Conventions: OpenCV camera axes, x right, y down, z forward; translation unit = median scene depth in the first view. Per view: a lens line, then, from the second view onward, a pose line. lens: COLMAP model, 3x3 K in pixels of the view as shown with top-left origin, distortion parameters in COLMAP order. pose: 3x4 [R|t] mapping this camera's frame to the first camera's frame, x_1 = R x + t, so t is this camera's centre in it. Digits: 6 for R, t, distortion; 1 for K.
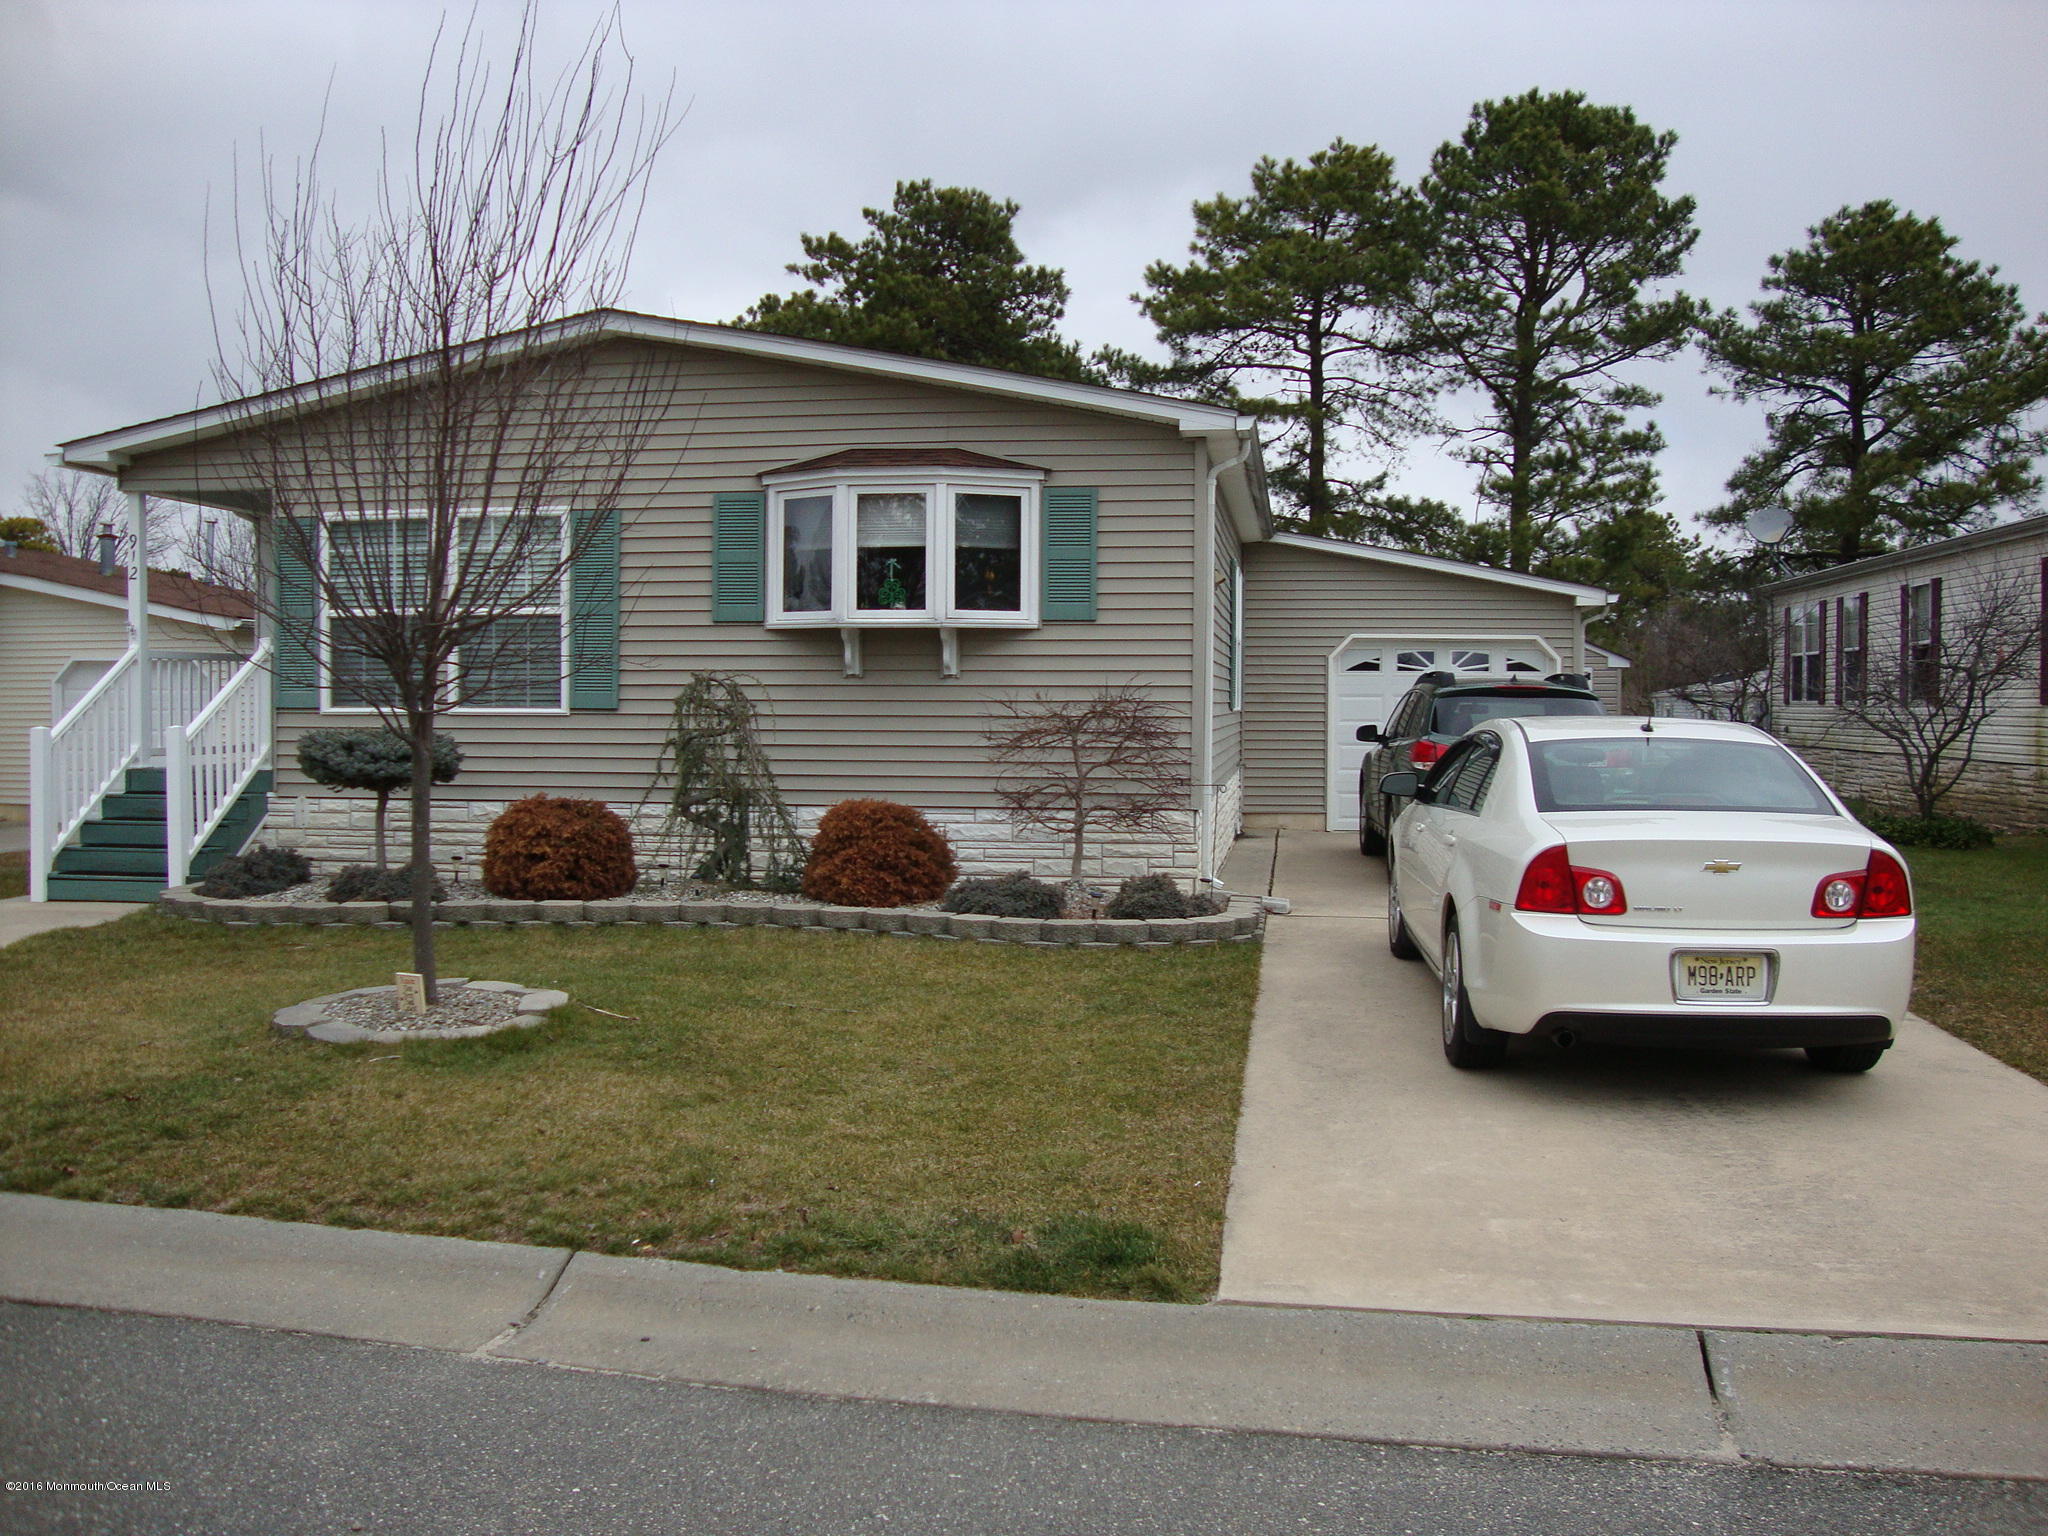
lens RADIAL K [[1830.1, 0, 1021.4], [0, 1830.1, 765.6], [0, 0, 1]] dist [-0.201977, 0.207322]
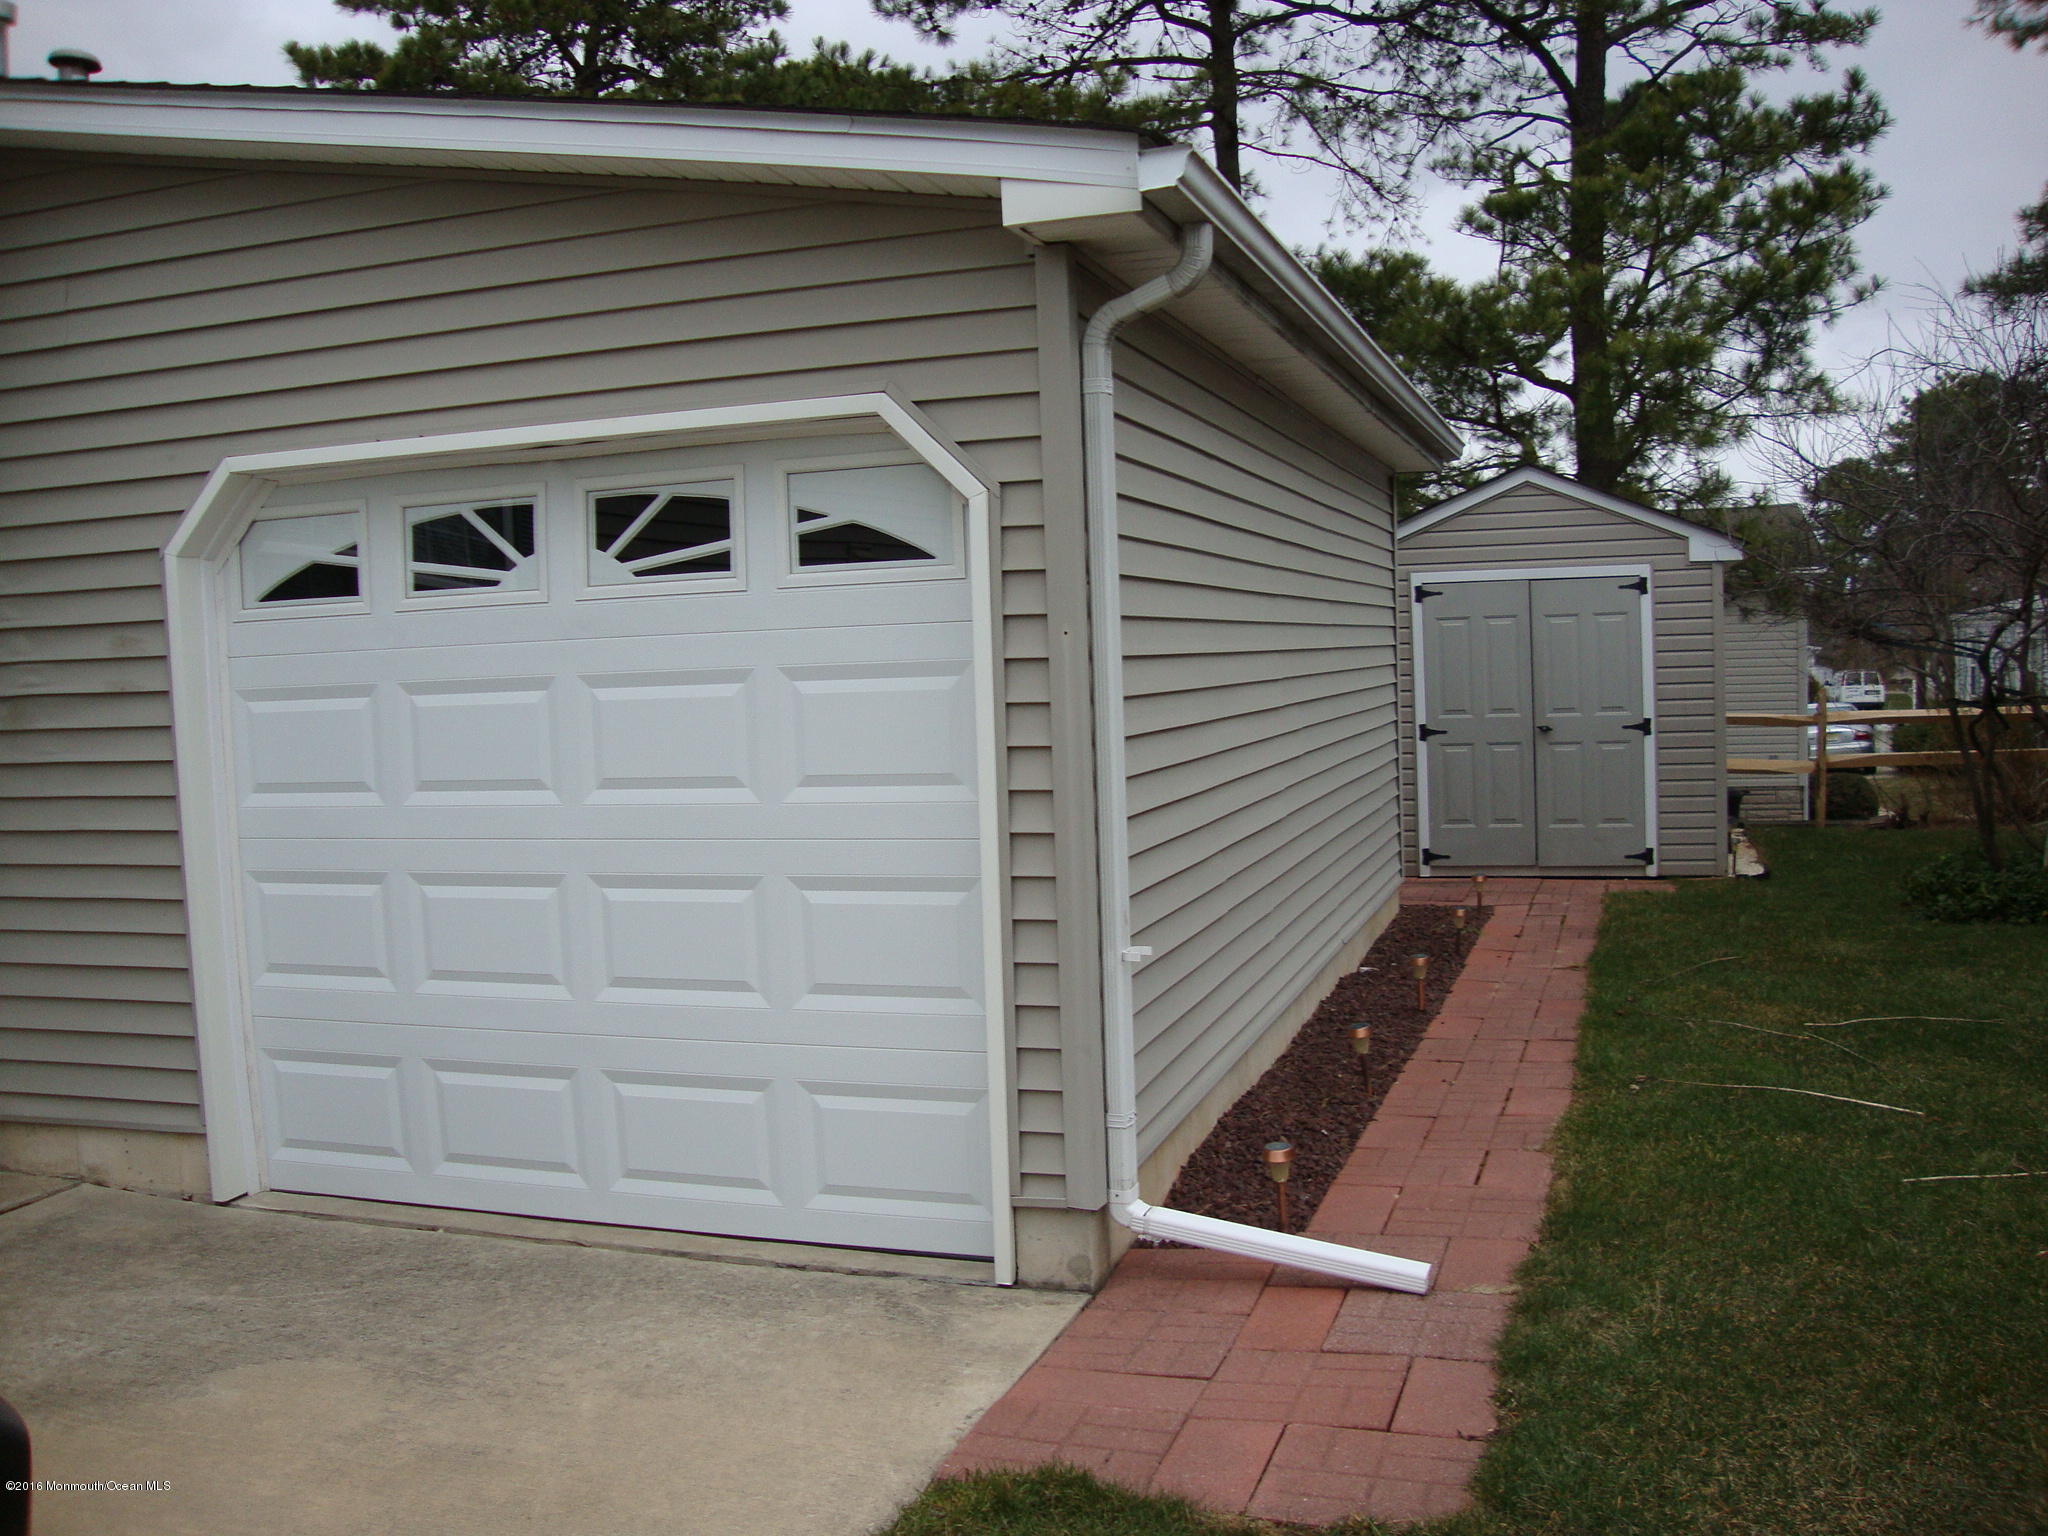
lens RADIAL K [[1830.1, 0, 1027.2], [0, 1830.1, 770.2], [0, 0, 1]] dist [-0.201977, 0.207322]
pose [[0.983947, -0.026424, -0.176493, 0.333271], [0.031721, 0.999125, 0.027259, -0.030900], [0.175619, -0.032420, 0.983924, 0.762658]]
